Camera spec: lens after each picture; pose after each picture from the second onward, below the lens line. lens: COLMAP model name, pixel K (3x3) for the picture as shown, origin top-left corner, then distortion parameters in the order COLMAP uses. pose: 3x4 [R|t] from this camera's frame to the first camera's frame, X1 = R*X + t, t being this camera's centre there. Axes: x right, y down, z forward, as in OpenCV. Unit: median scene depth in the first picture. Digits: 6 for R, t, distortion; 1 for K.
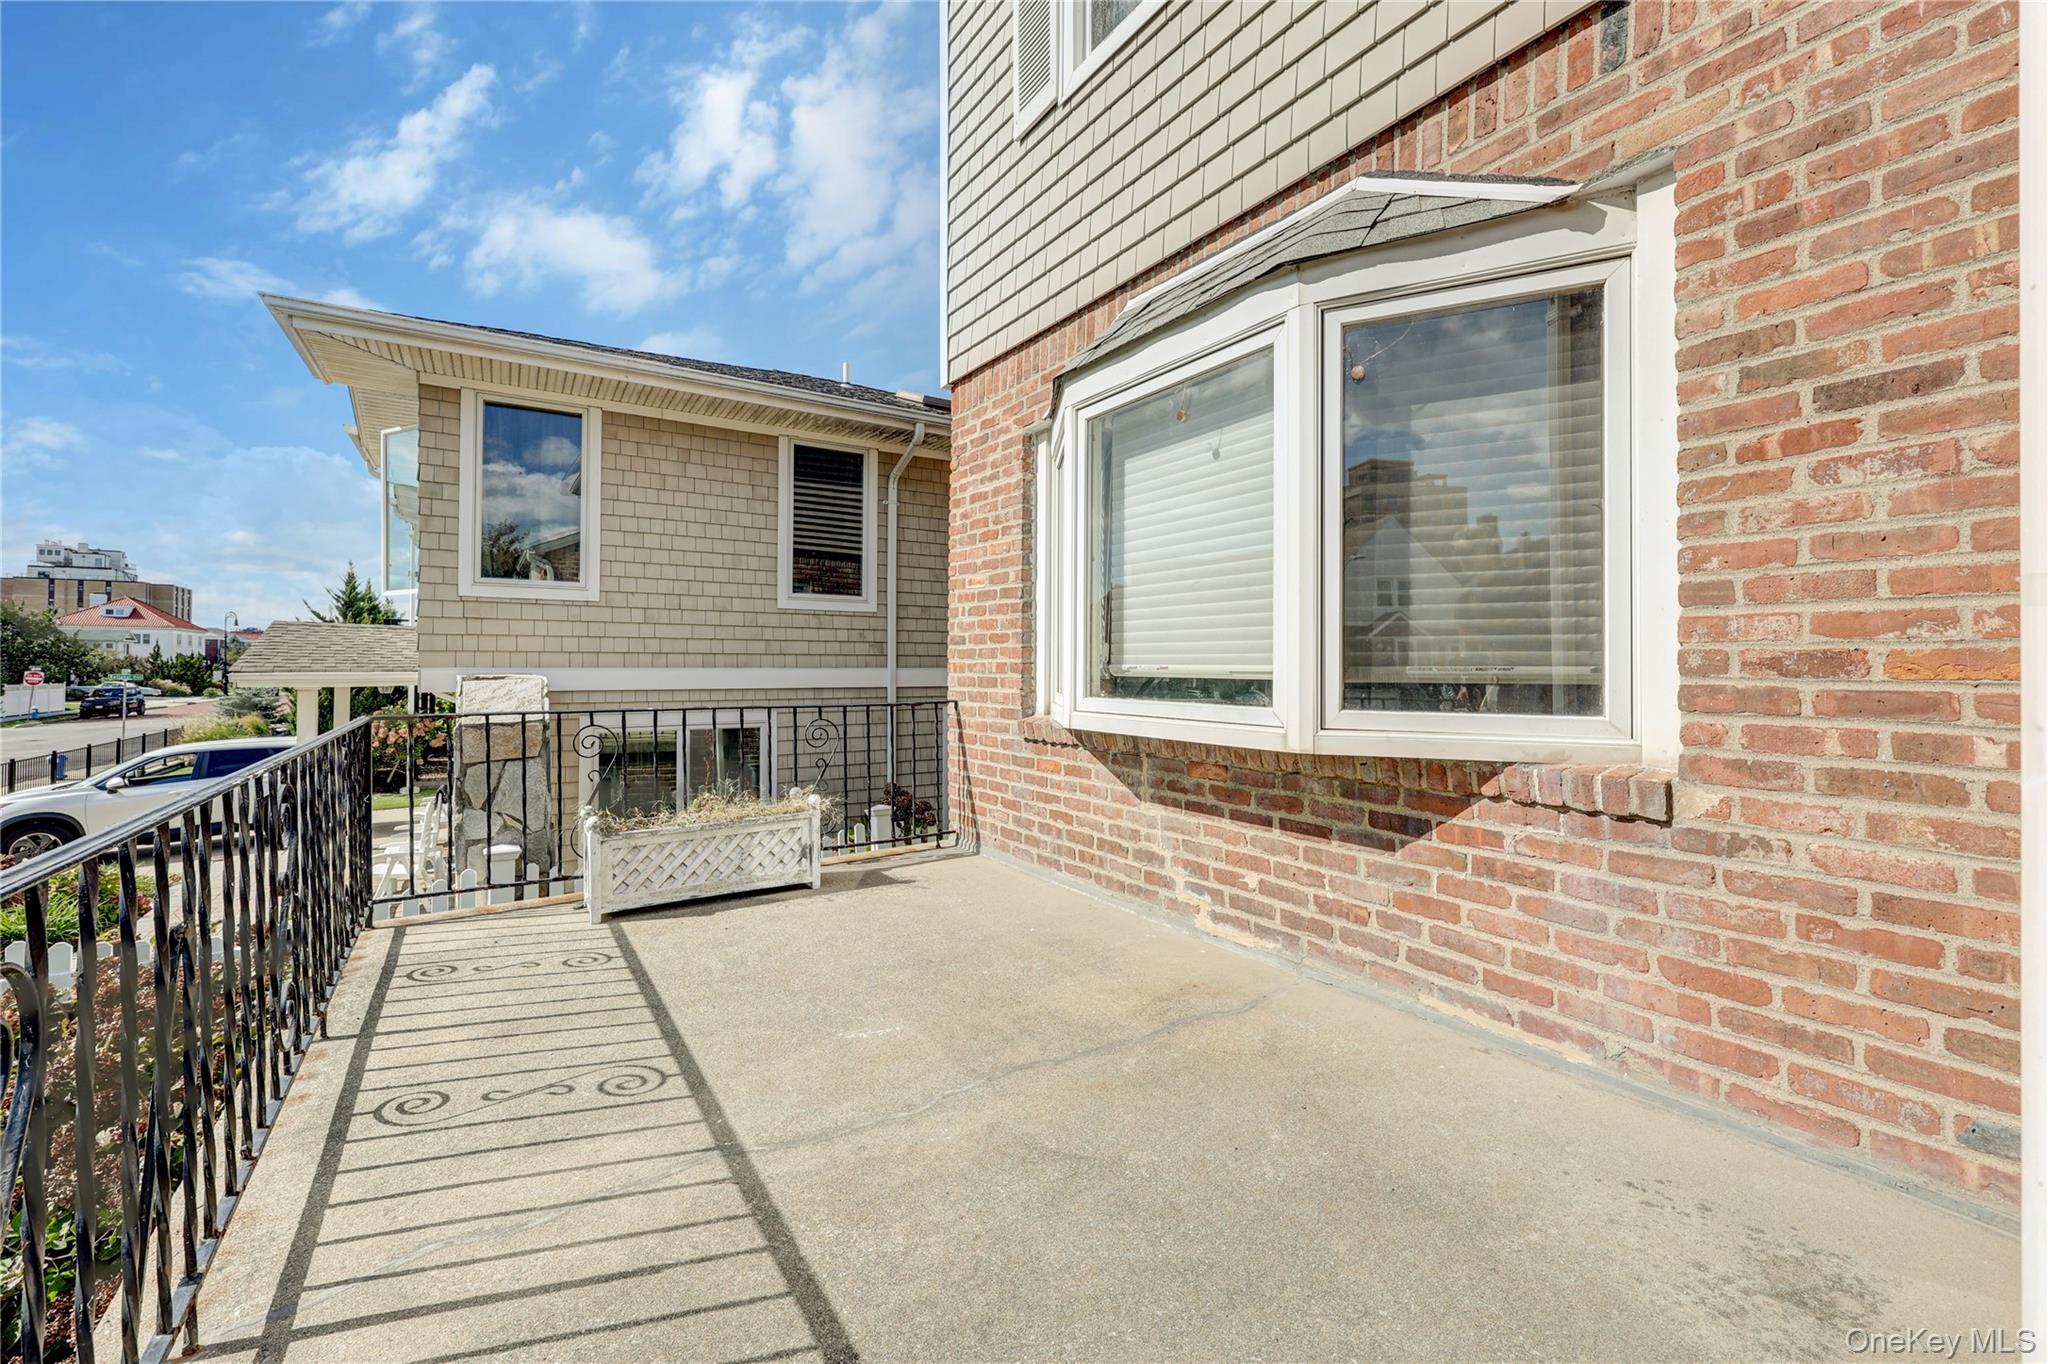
lens RADIAL K [[822.4, 0, 1028.9], [0, 822.4, 677.8], [0, 0, 1]] dist [0.001979, -0.000061]
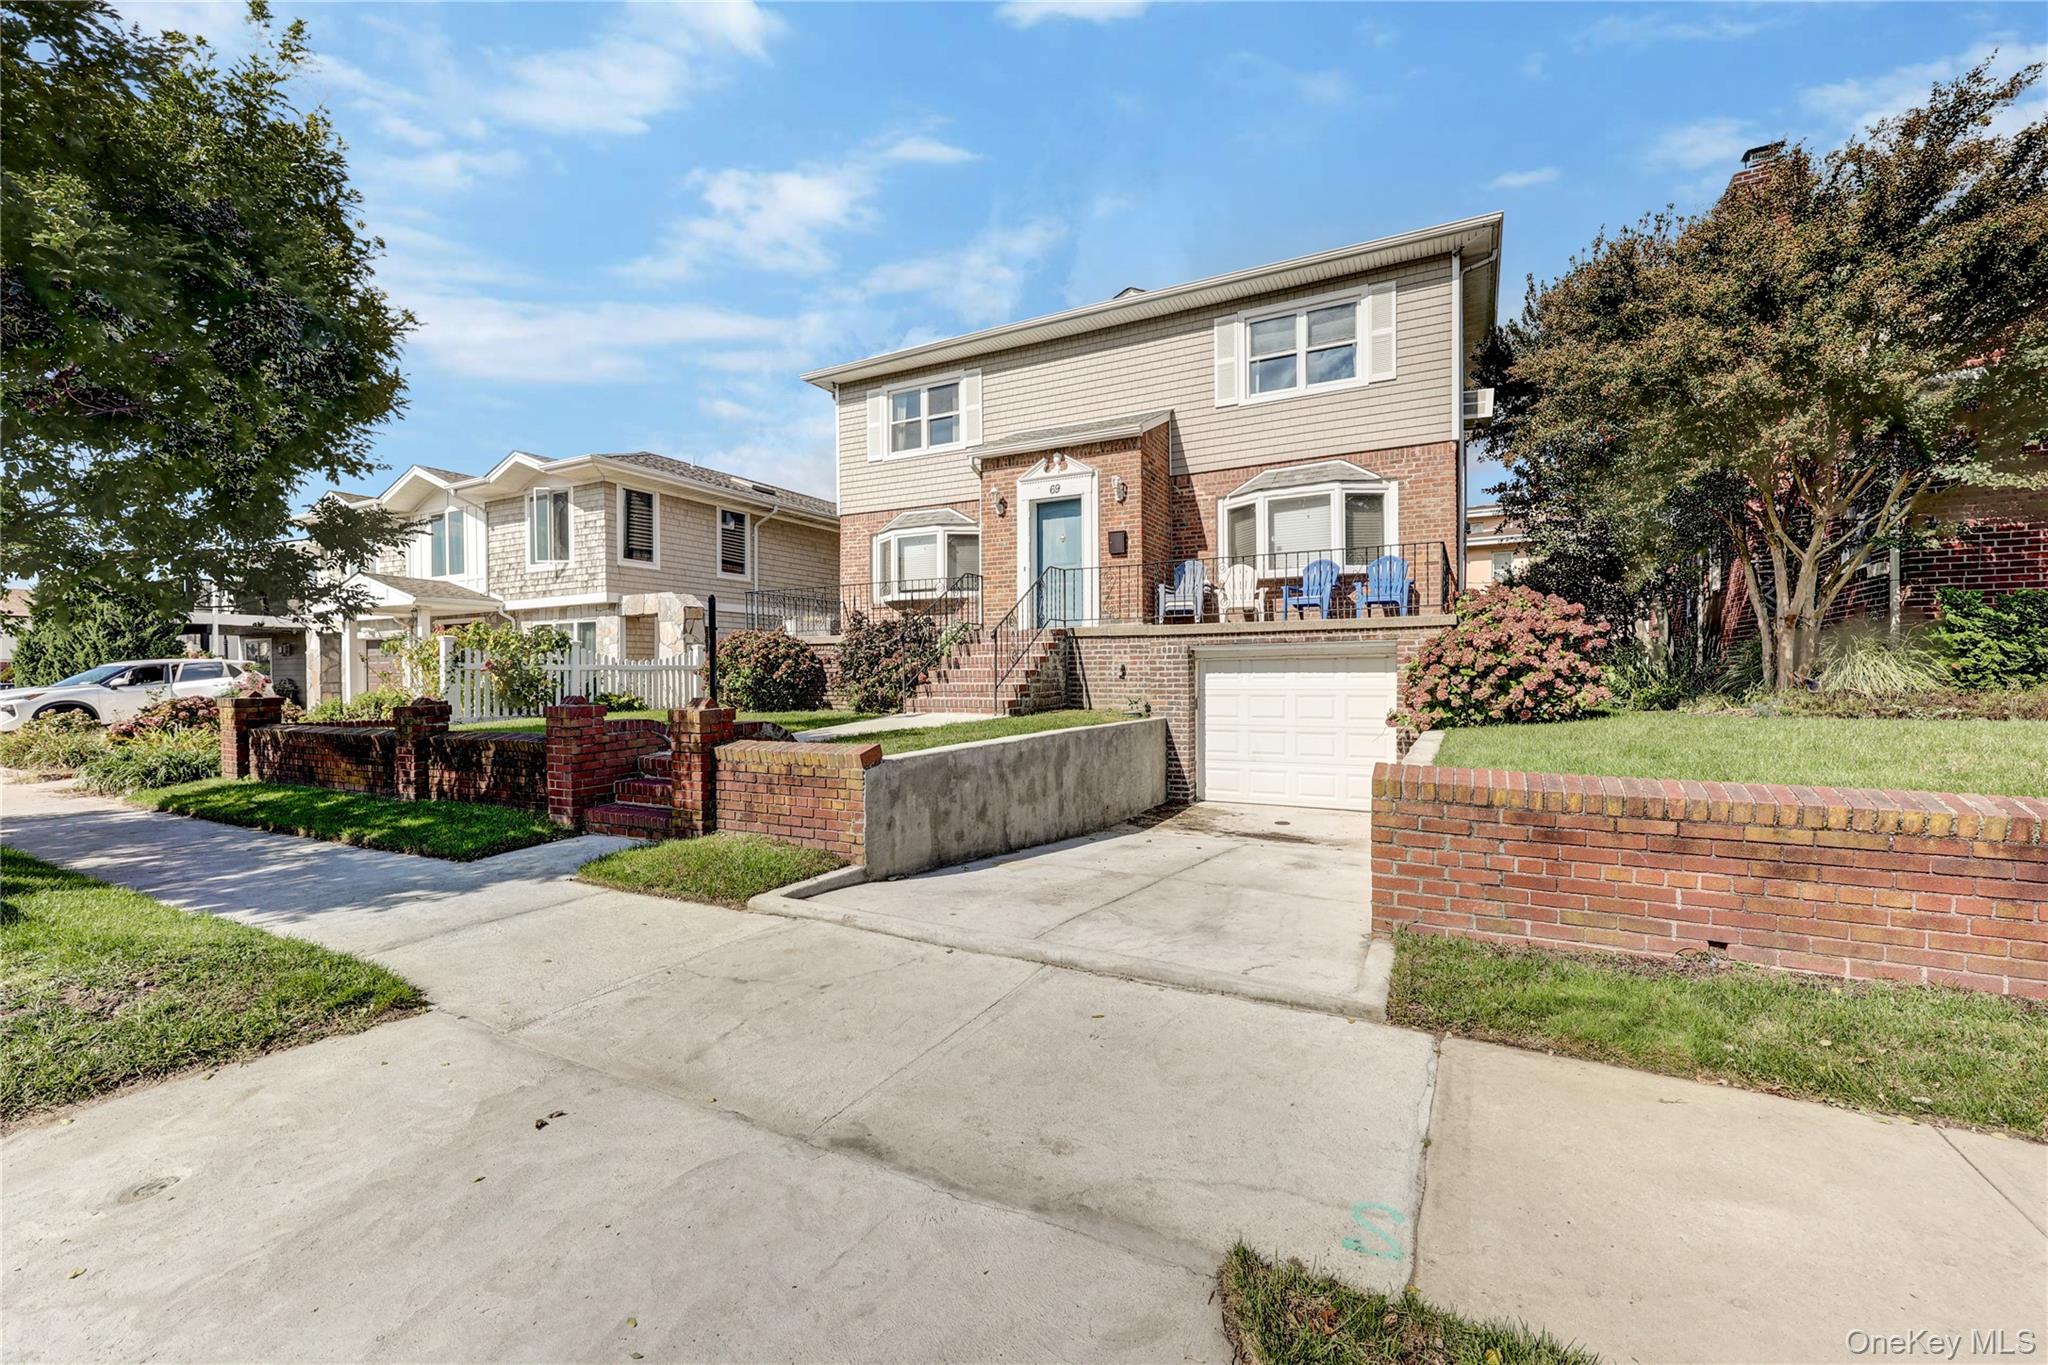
lens RADIAL K [[822.4, 0, 1028.9], [0, 822.4, 678.3], [0, 0, 1]] dist [0.001979, -0.000061]
pose [[0.871145, -0.007536, 0.490969, -0.743154], [0.015595, 0.999802, -0.012325, 0.270367], [-0.490779, 0.018393, 0.871090, -1.637106]]
